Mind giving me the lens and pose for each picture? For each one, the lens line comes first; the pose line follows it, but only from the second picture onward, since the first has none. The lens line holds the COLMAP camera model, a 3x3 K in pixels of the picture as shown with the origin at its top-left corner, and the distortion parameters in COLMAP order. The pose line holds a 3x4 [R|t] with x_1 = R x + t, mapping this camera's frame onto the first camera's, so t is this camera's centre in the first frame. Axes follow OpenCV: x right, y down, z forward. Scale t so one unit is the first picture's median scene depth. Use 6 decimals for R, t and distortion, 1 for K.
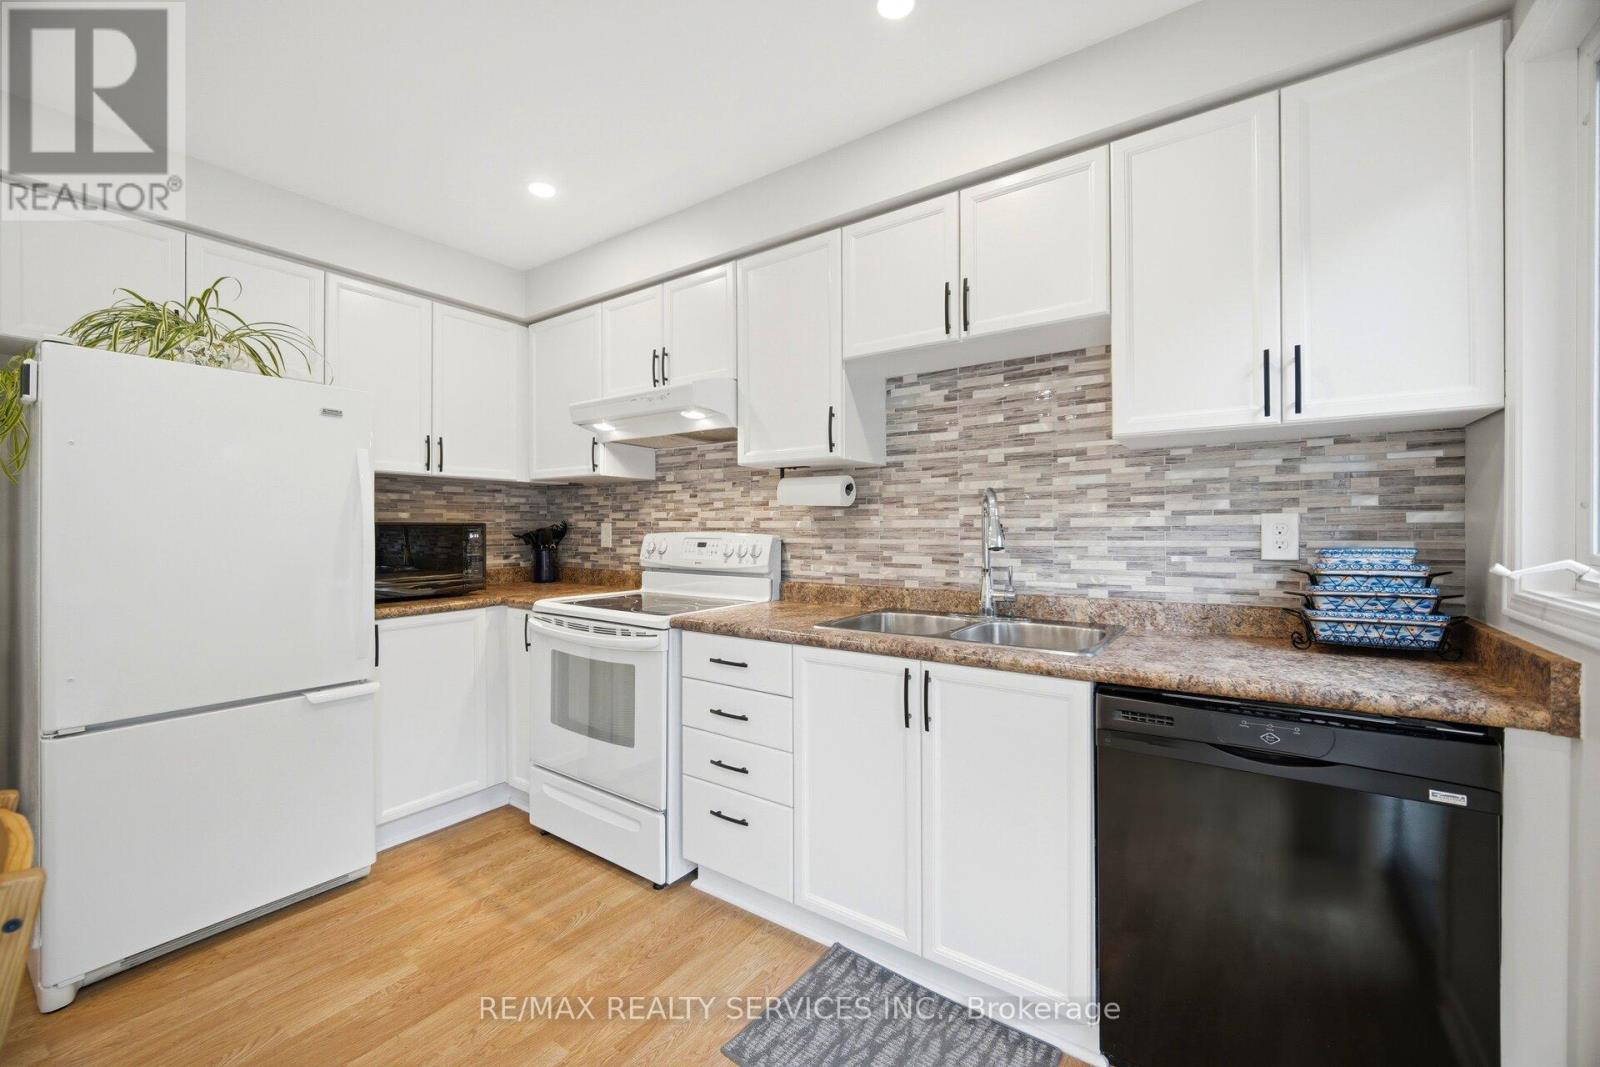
lens RADIAL K [[639.6, 0, 791.9], [0, 639.6, 530.9], [0, 0, 1]] dist [-0.011204, 0.000611]
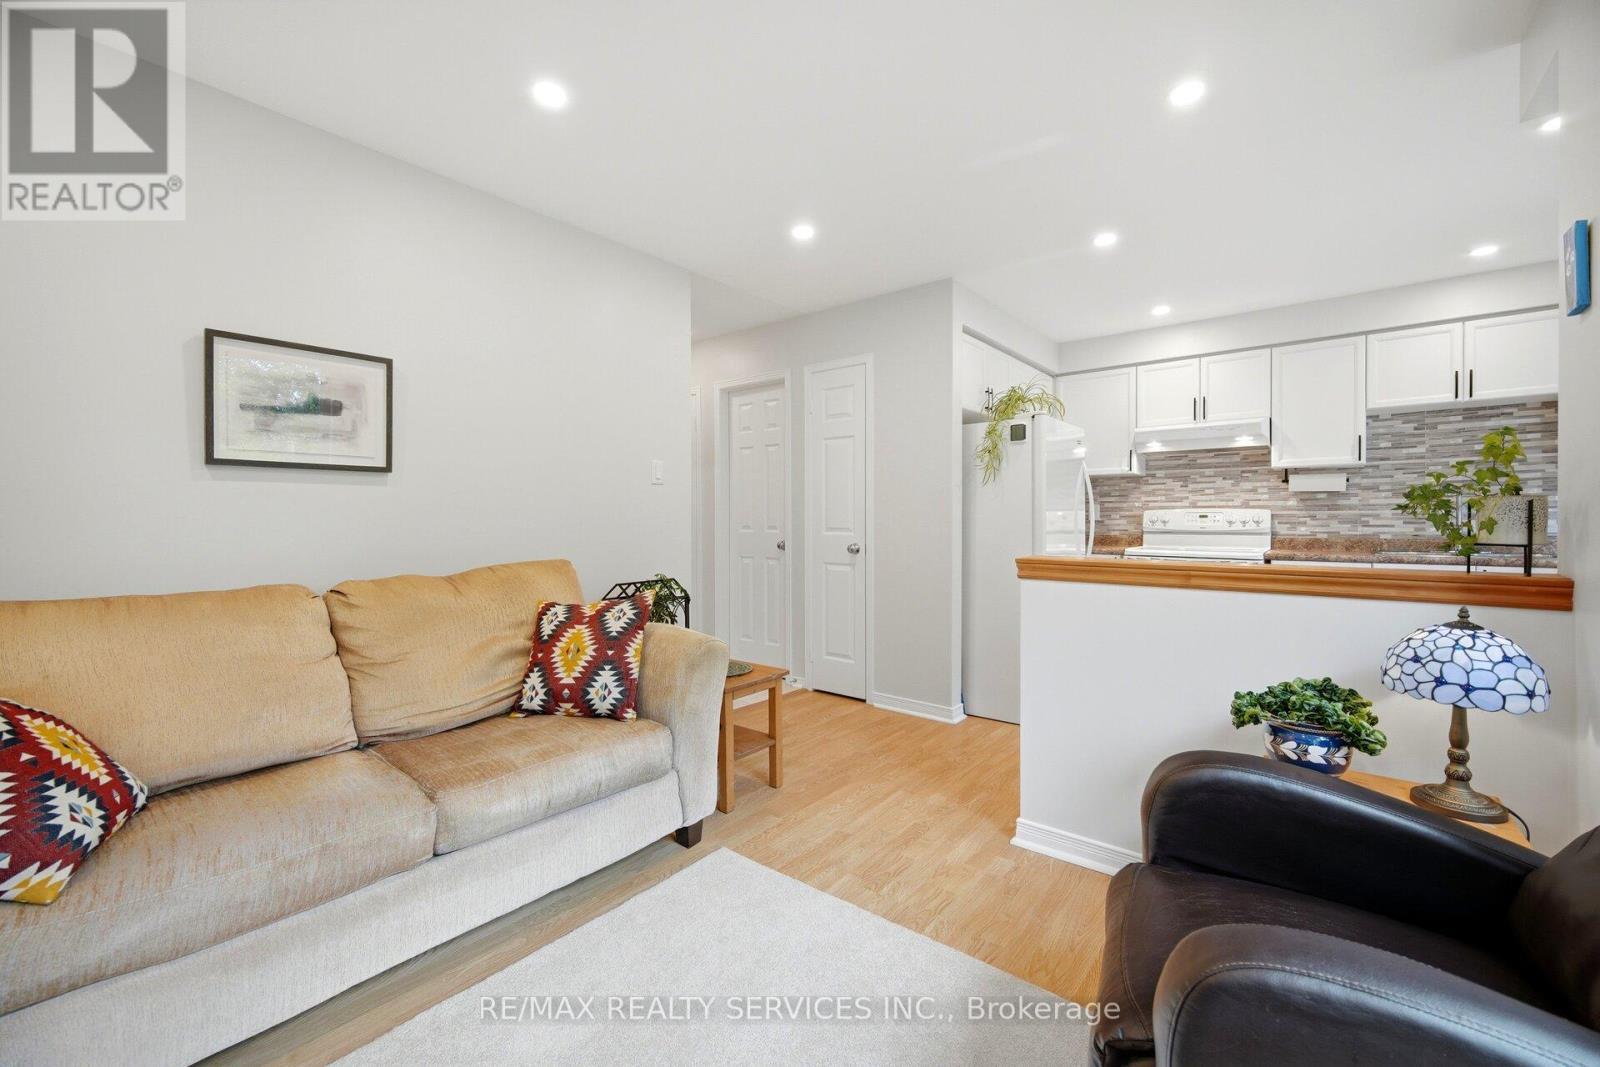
lens RADIAL K [[639.6, 0, 787.7], [0, 639.6, 522.9], [0, 0, 1]] dist [-0.011204, 0.000611]
pose [[0.996230, -0.003695, -0.086675, -1.305793], [0.003859, 0.999991, 0.001725, 0.039082], [0.086668, -0.002053, 0.996235, -0.857602]]
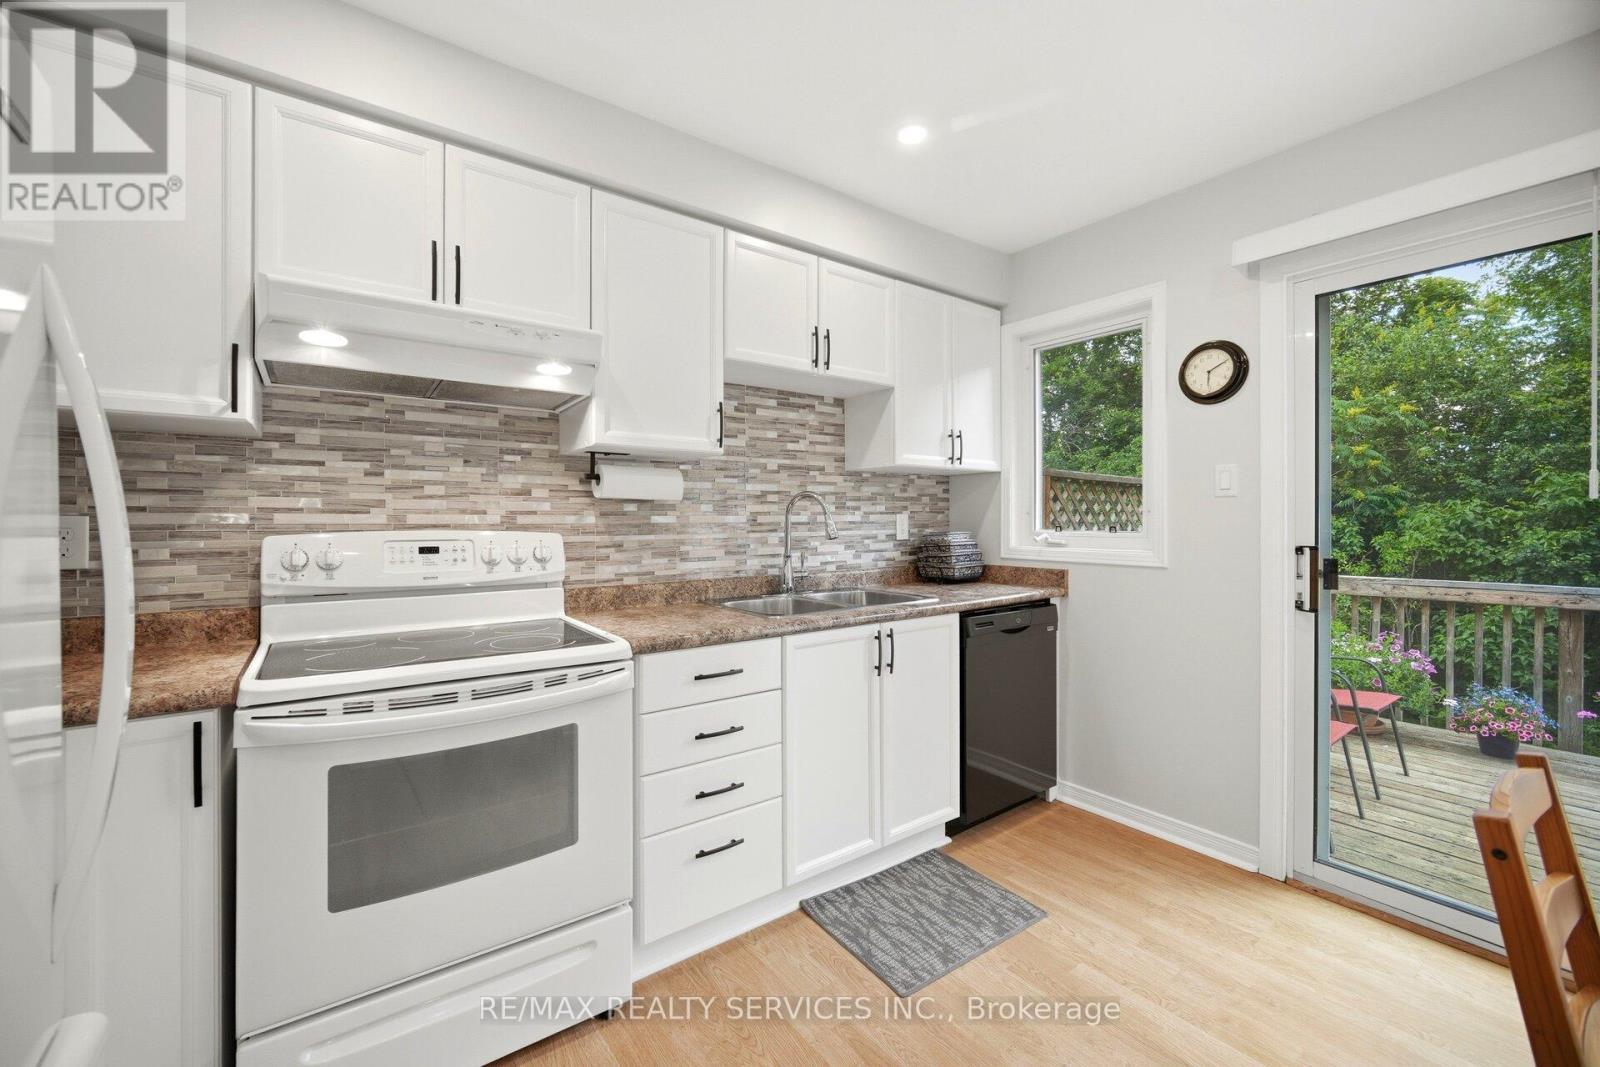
lens RADIAL K [[639.6, 0, 784.4], [0, 639.6, 523.8], [0, 0, 1]] dist [-0.011204, 0.000611]
pose [[0.324062, -0.003857, 0.946028, -0.806077], [0.008100, 0.999966, 0.001302, -0.004123], [-0.946001, 0.007241, 0.324082, 0.550345]]
